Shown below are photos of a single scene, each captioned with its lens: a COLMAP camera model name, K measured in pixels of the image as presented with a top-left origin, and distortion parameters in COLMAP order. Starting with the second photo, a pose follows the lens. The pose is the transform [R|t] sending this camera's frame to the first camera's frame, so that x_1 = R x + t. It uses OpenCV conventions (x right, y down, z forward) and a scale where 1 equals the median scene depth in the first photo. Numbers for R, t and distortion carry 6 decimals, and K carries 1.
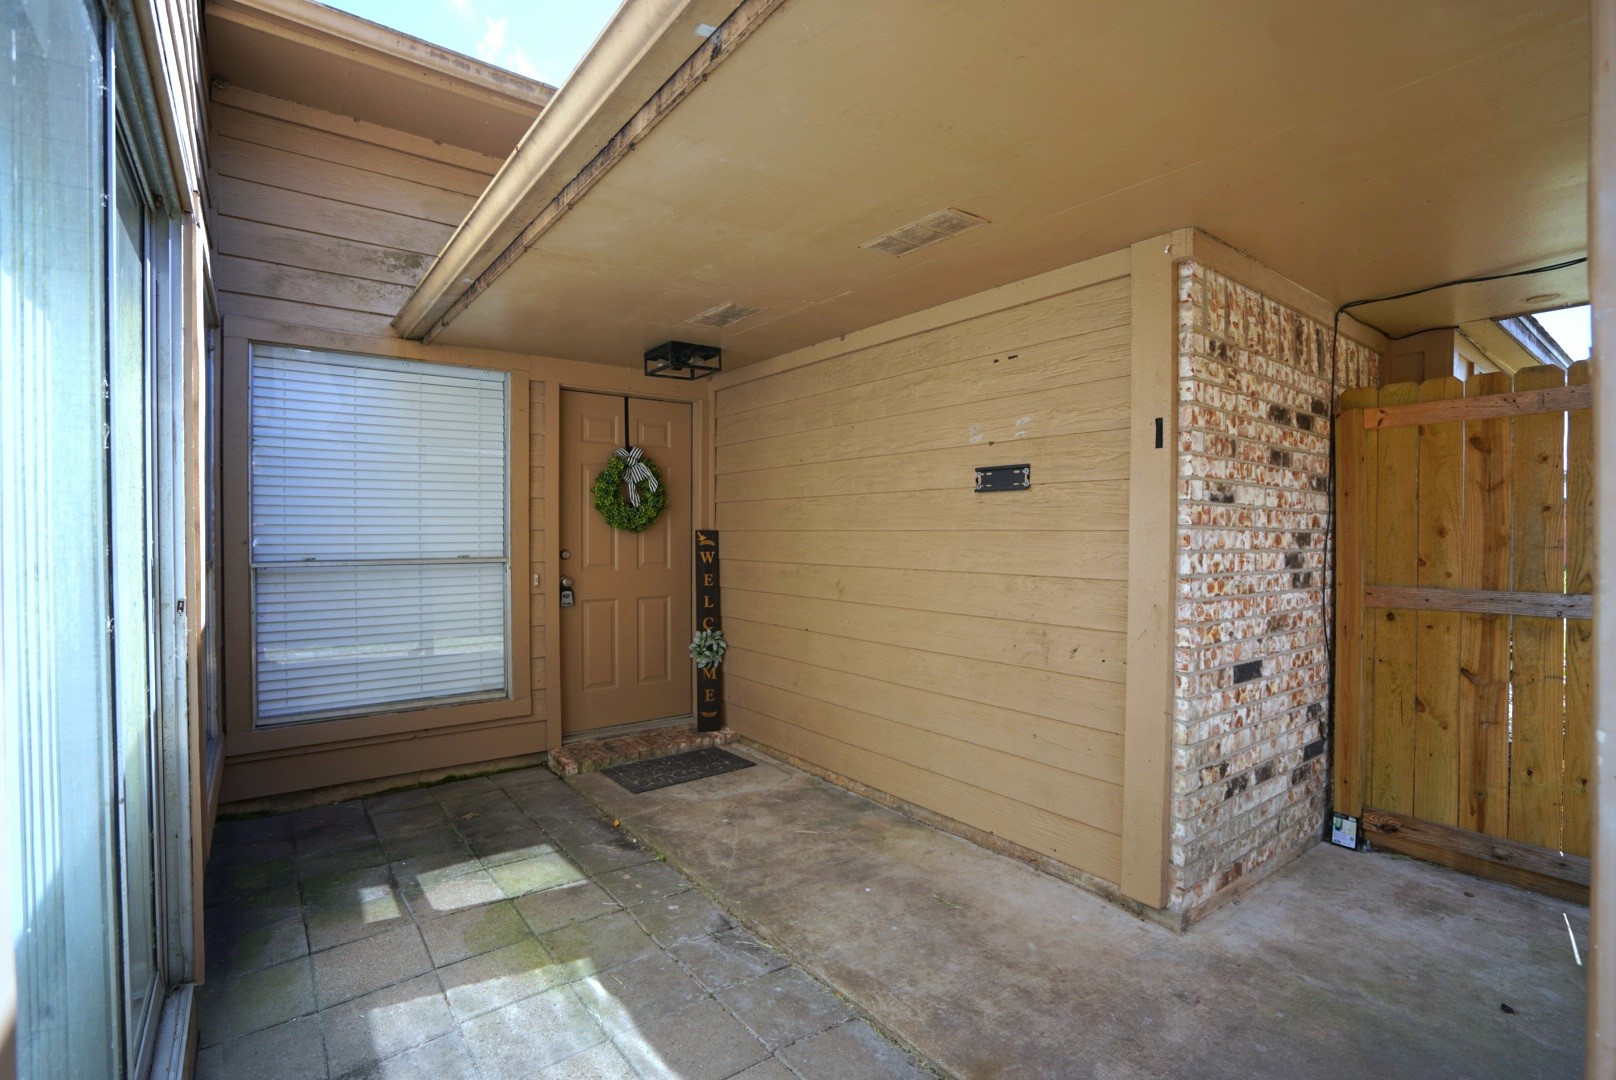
lens RADIAL K [[747.0, 0, 812.5], [0, 747.0, 540.4], [0, 0, 1]] dist [-0.042239, 0.010355]
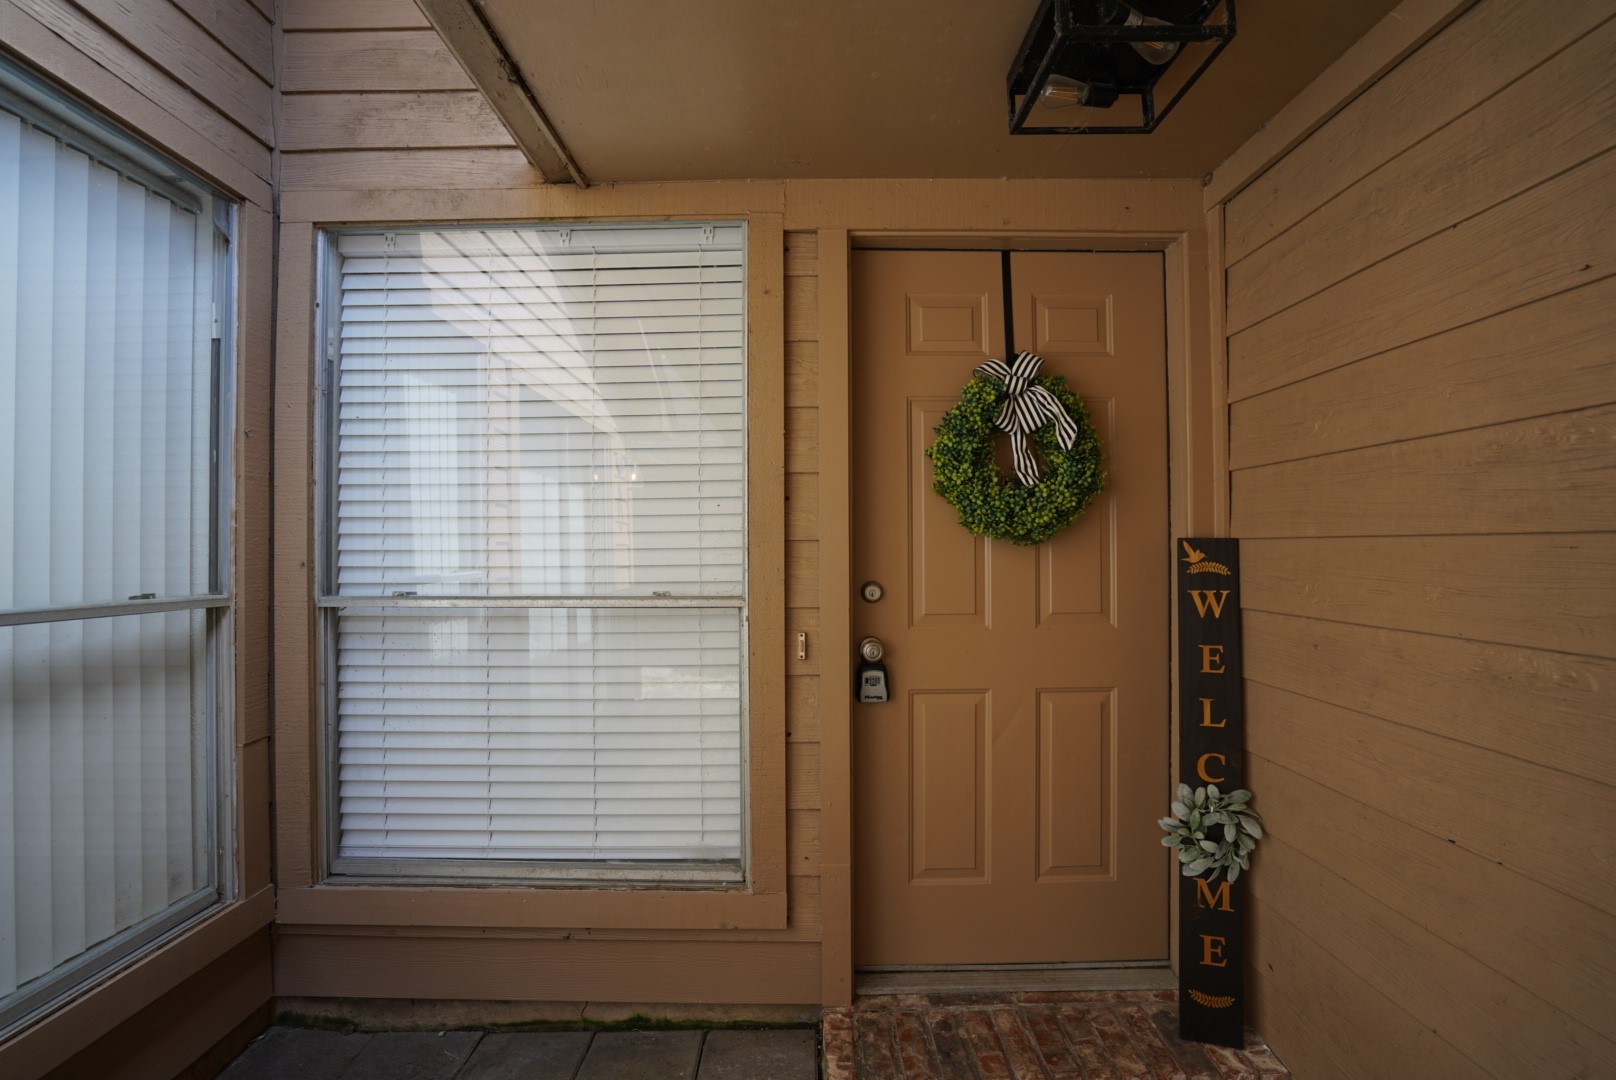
lens RADIAL K [[747.0, 0, 799.9], [0, 747.0, 540.0], [0, 0, 1]] dist [-0.042239, 0.010355]
pose [[0.786403, -0.010923, -0.617618, -0.070058], [-0.000638, 0.999829, -0.018495, -0.004960], [0.617714, 0.014939, 0.786261, 0.566166]]
